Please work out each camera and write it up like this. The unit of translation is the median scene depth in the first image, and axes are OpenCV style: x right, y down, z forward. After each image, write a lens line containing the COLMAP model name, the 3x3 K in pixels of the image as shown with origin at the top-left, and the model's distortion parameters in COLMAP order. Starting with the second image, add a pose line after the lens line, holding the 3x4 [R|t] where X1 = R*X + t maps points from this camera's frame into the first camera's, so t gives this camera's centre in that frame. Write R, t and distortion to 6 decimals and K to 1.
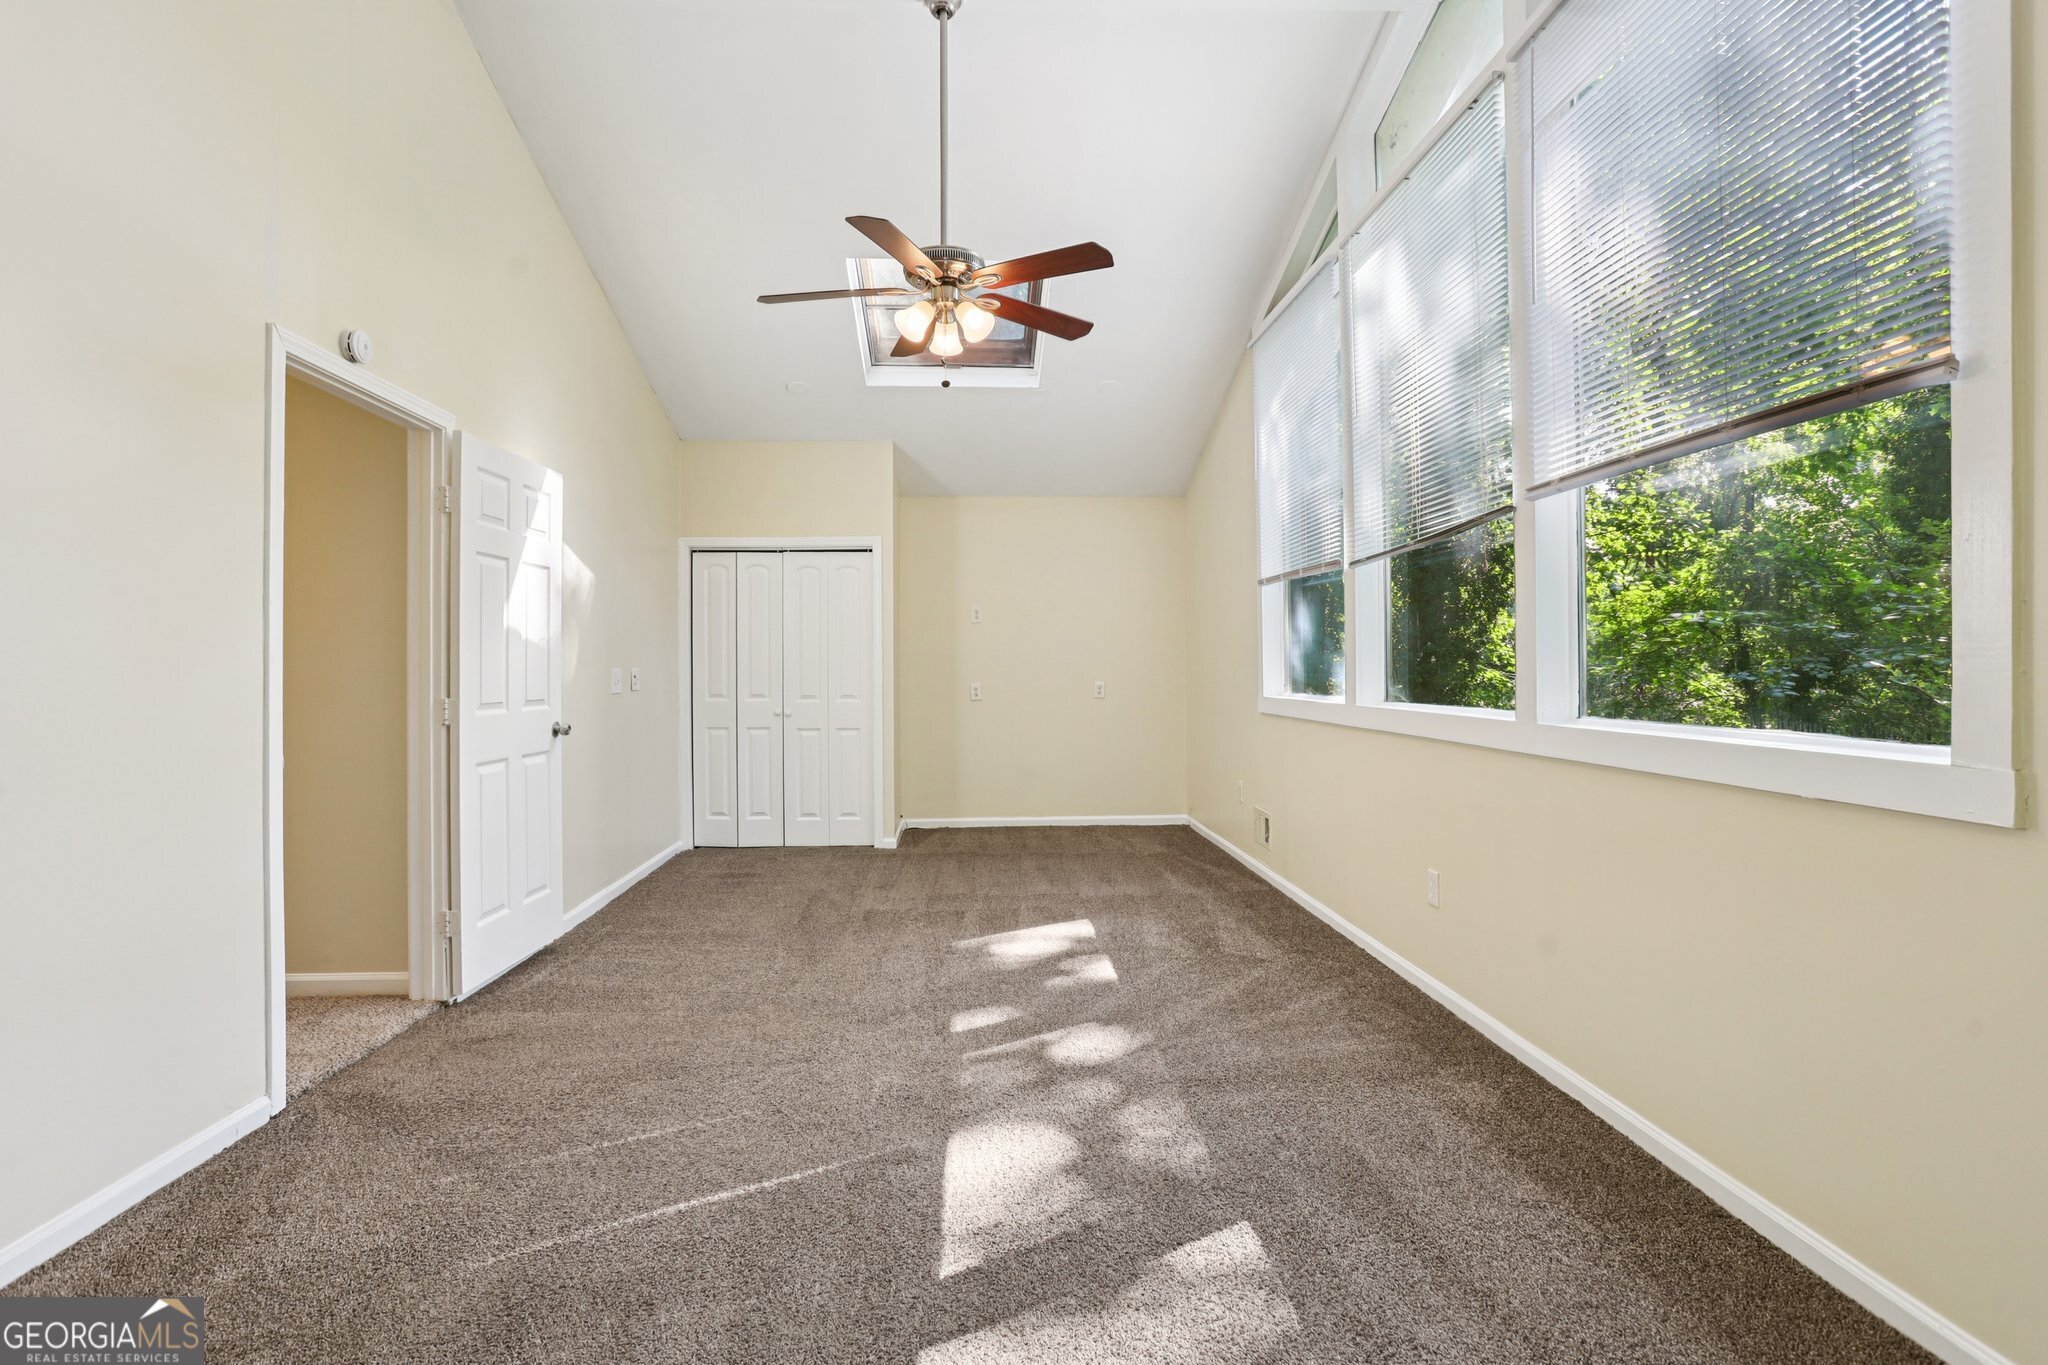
lens RADIAL K [[965.9, 0, 1026.5], [0, 965.9, 686.8], [0, 0, 1]] dist [-0.074636, 0.045159]
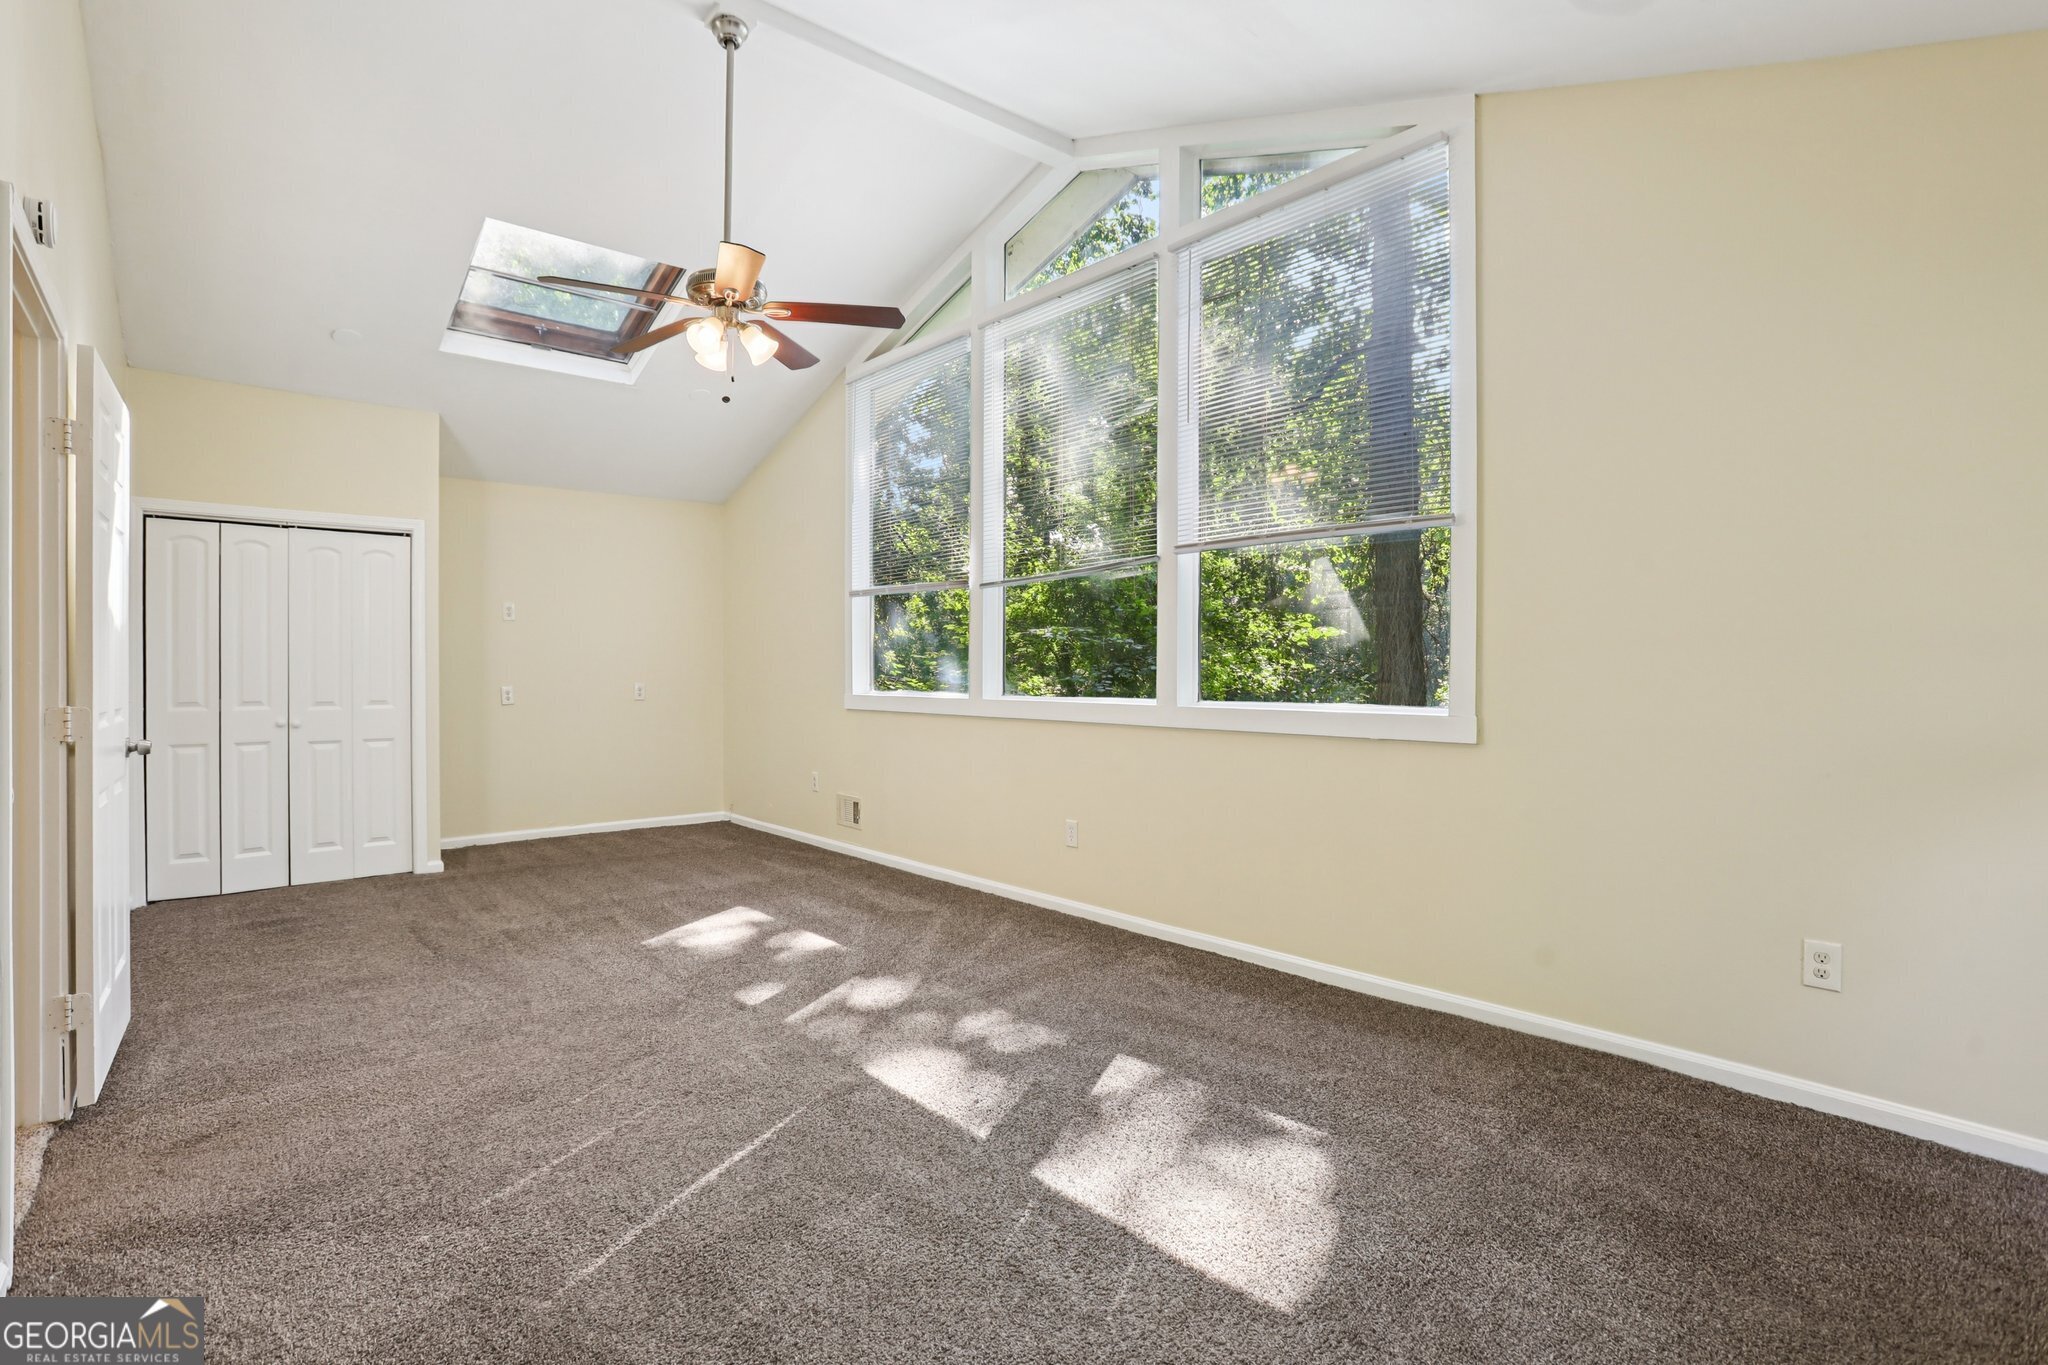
lens RADIAL K [[965.9, 0, 1026.5], [0, 965.9, 686.8], [0, 0, 1]] dist [-0.074636, 0.045159]
pose [[0.792771, -0.008516, 0.609460, -0.463265], [0.010478, 0.999945, 0.000342, 0.004231], [-0.609430, 0.006115, 0.792816, -0.040979]]
